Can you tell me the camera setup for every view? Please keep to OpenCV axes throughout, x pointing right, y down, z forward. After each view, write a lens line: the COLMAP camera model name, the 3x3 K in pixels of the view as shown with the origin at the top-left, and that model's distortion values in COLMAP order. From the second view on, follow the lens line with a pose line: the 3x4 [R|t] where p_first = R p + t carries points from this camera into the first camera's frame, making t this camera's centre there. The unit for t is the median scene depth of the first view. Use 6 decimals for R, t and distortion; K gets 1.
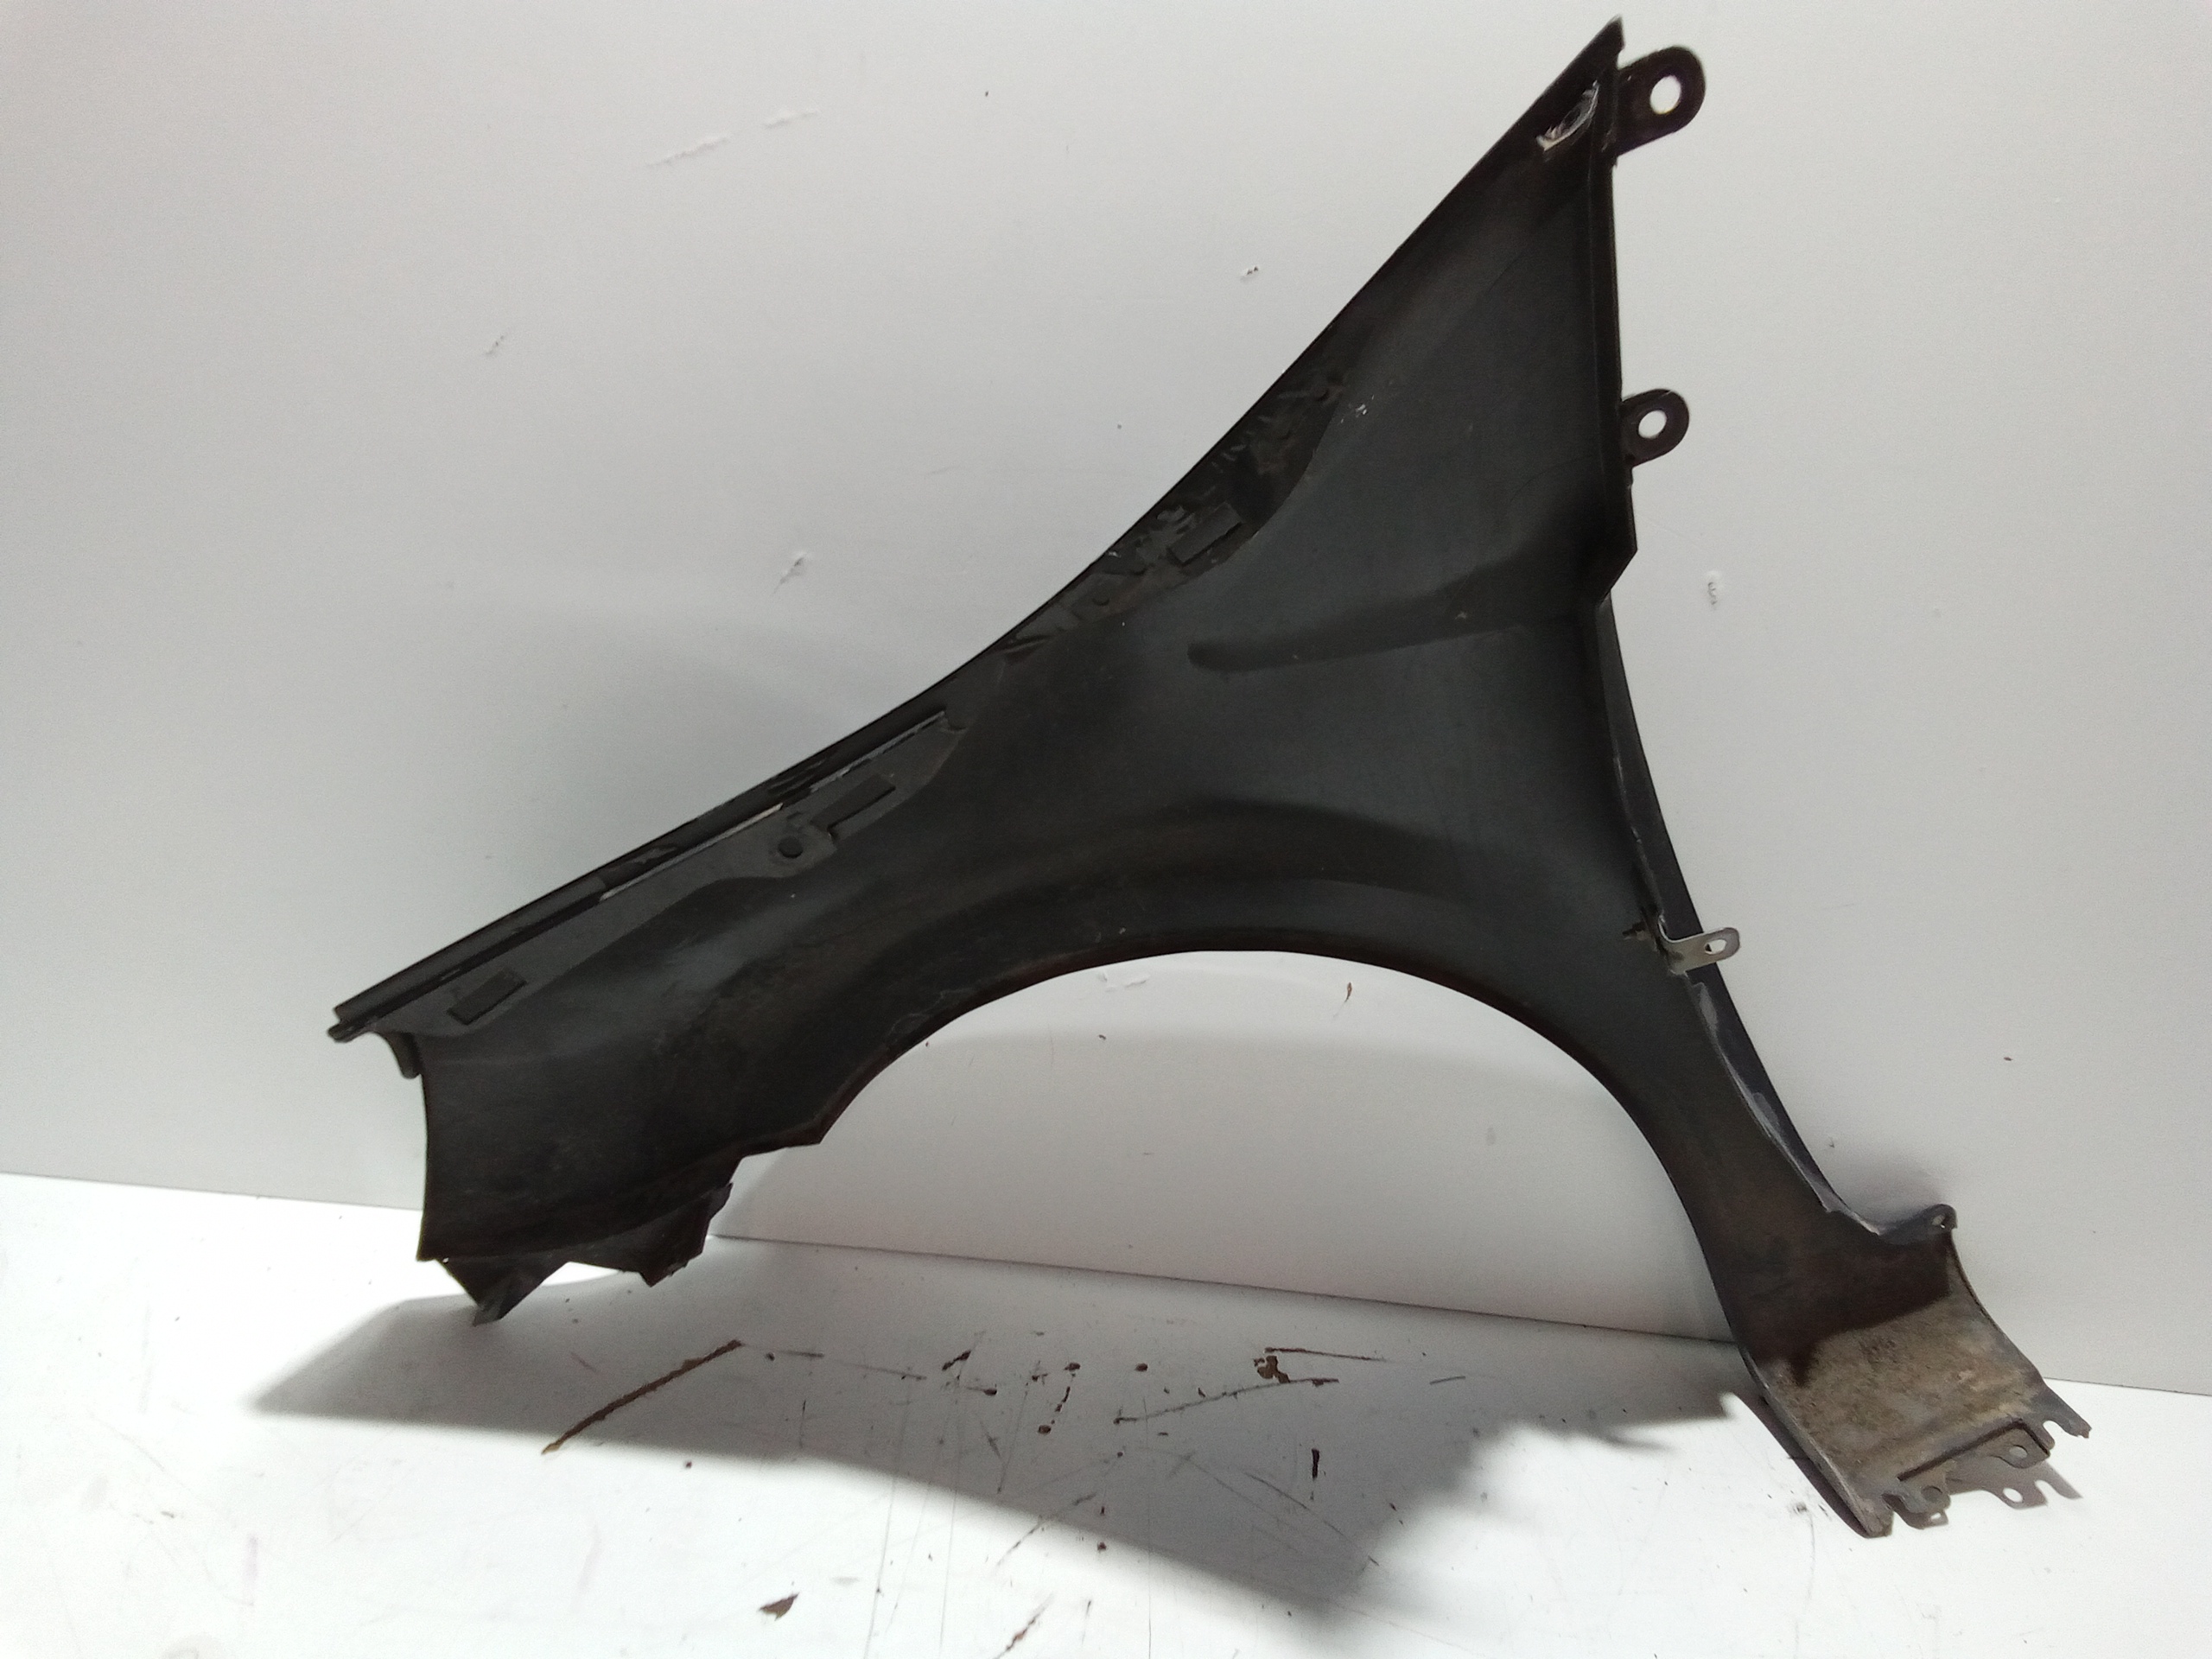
lens RADIAL K [[1567.7, 0, 1112.3], [0, 1567.7, 834.5], [0, 0, 1]] dist [0.038568, -0.035437]
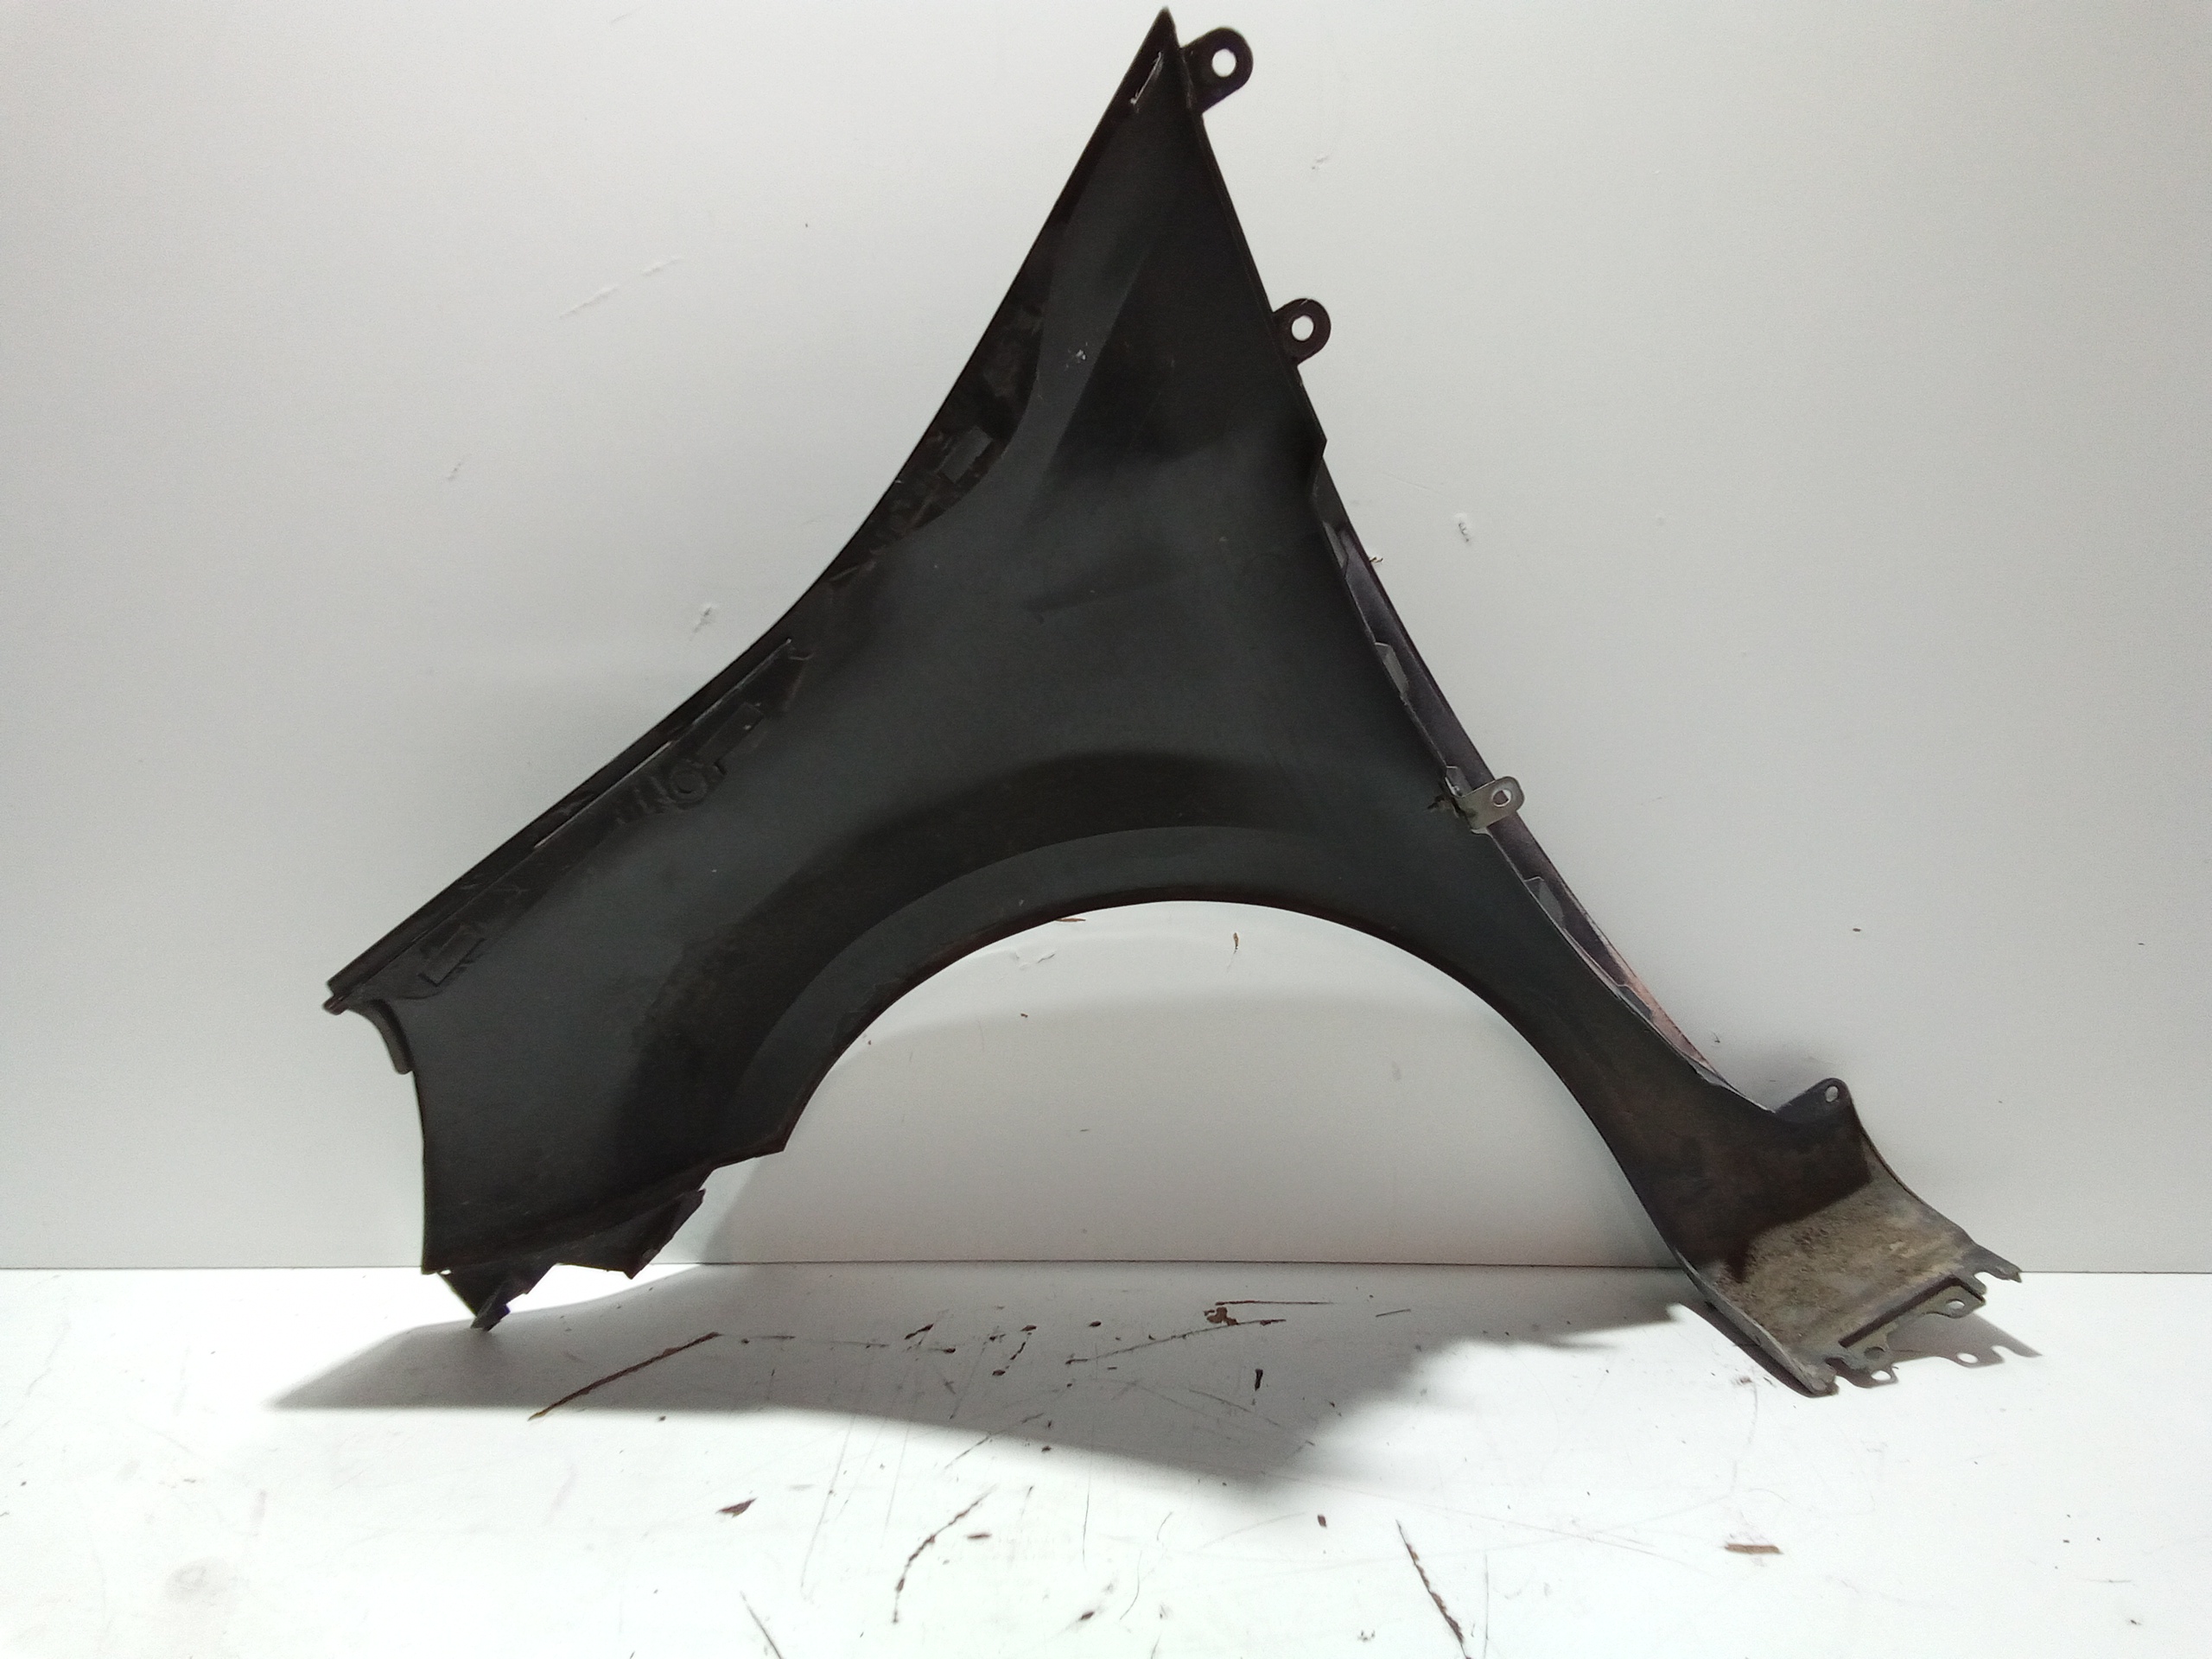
lens RADIAL K [[1567.7, 0, 1116.7], [0, 1567.7, 826.2], [0, 0, 1]] dist [0.038568, -0.035437]
pose [[0.989306, -0.136374, -0.051728, 0.143764], [0.120059, 0.962791, -0.242113, 0.295596], [0.082821, 0.233313, 0.968868, -0.108806]]
